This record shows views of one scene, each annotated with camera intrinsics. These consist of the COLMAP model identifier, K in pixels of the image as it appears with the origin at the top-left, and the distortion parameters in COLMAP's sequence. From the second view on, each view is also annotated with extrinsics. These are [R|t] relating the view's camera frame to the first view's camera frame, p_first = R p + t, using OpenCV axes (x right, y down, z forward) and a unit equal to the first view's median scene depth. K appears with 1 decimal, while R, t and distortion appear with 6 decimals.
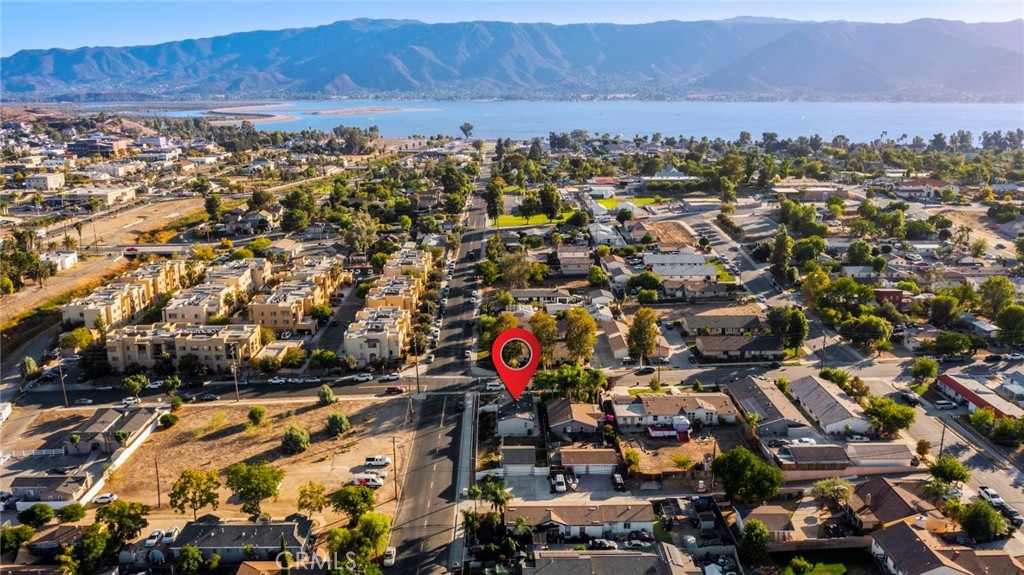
lens RADIAL K [[852.9, 0, 512.0], [0, 852.9, 287.5], [0, 0, 1]] dist [-0.014694, 0.003426]
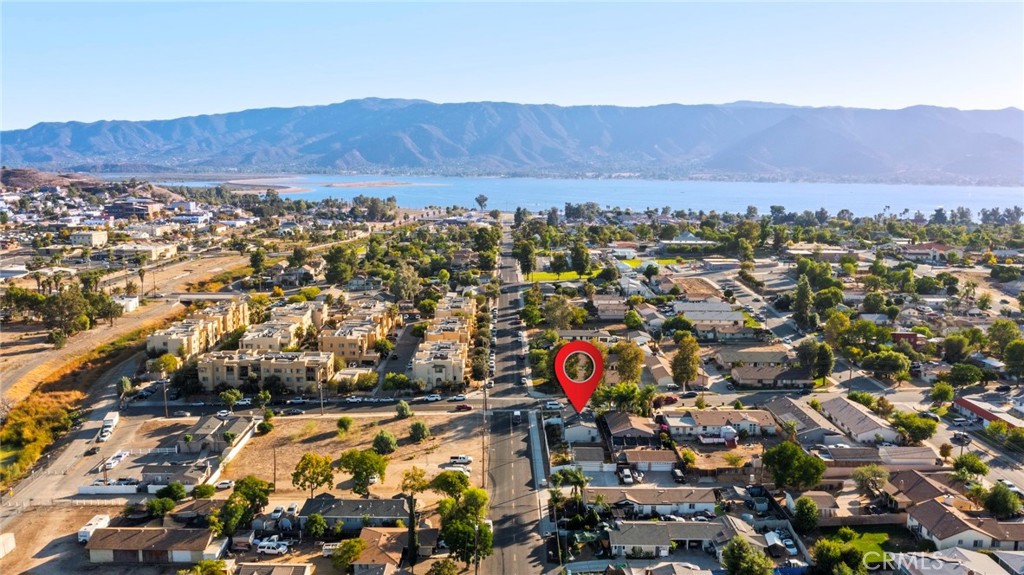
lens RADIAL K [[852.9, 0, 512.0], [0, 852.9, 287.5], [0, 0, 1]] dist [-0.014694, 0.003426]
pose [[0.999889, 0.014870, -0.001231, -0.052019], [-0.014920, 0.995848, -0.089796, 0.043629], [-0.000109, 0.089804, 0.995959, -0.079921]]
